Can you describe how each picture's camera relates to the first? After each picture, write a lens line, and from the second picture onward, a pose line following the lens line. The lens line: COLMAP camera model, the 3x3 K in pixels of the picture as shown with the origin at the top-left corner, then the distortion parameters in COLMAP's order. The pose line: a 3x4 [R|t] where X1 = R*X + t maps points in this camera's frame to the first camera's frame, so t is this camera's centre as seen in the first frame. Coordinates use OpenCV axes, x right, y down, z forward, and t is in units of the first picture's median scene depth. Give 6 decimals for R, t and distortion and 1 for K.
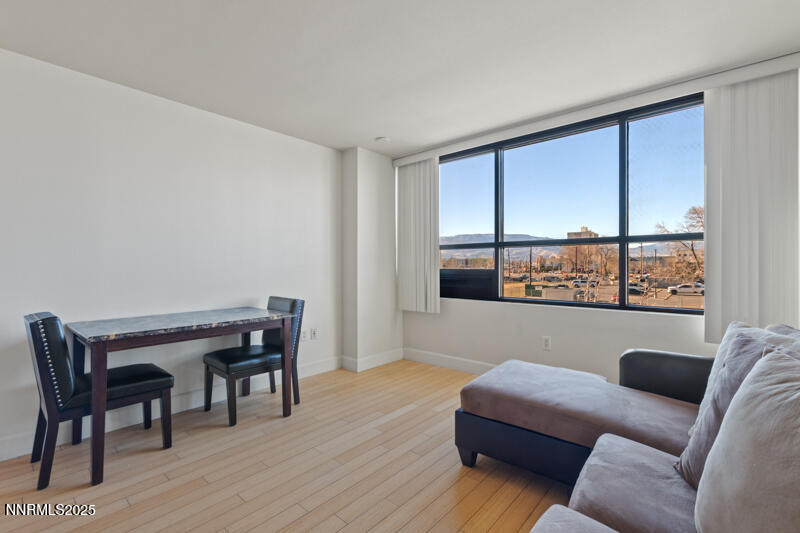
lens RADIAL K [[363.7, 0, 392.0], [0, 363.7, 262.0], [0, 0, 1]] dist [0.013731, -0.000838]
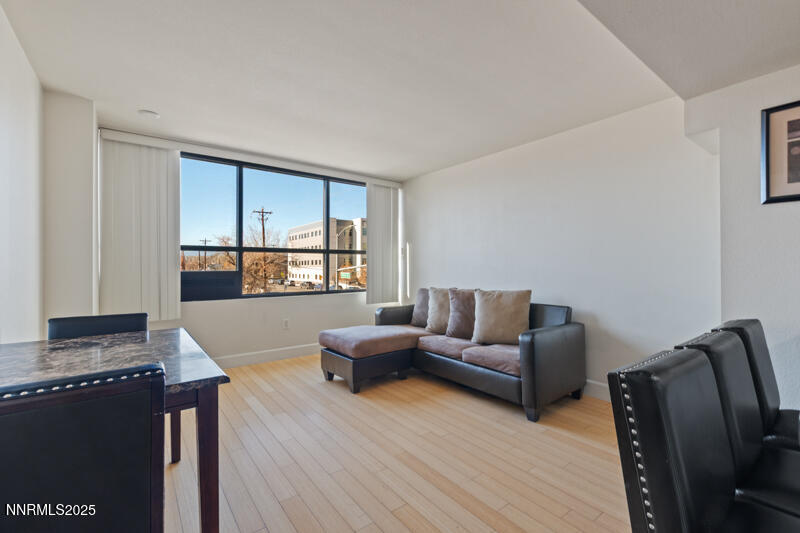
lens RADIAL K [[363.7, 0, 397.5], [0, 363.7, 263.1], [0, 0, 1]] dist [0.013731, -0.000838]
pose [[0.183187, 0.008860, 0.983038, -0.701230], [-0.009609, 0.999928, -0.007222, -0.000186], [-0.983031, -0.008123, 0.183259, 0.283550]]
